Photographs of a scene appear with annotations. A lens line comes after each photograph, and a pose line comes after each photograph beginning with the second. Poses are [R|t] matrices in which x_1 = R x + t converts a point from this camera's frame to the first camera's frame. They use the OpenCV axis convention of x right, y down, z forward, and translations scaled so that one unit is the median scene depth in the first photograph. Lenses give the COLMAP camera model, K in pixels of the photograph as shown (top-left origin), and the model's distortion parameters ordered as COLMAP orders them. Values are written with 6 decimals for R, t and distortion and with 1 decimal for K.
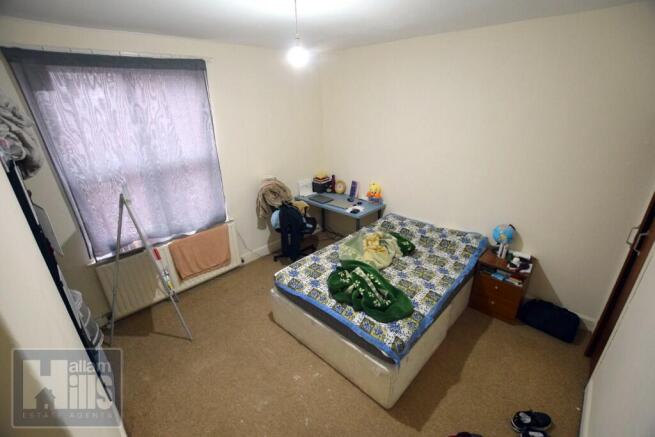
lens RADIAL K [[287.8, 0, 327.5], [0, 287.8, 218.5], [0, 0, 1]] dist [-0.023156, 0.000255]
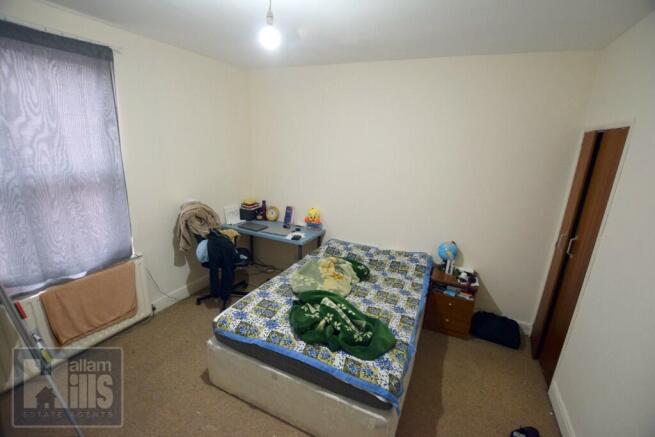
lens RADIAL K [[287.8, 0, 327.5], [0, 287.8, 218.5], [0, 0, 1]] dist [-0.023156, 0.000255]
pose [[0.945929, -0.018782, 0.323830, -0.124519], [0.057956, 0.992044, -0.111756, 0.026025], [-0.319155, 0.124481, 0.939492, 0.135384]]
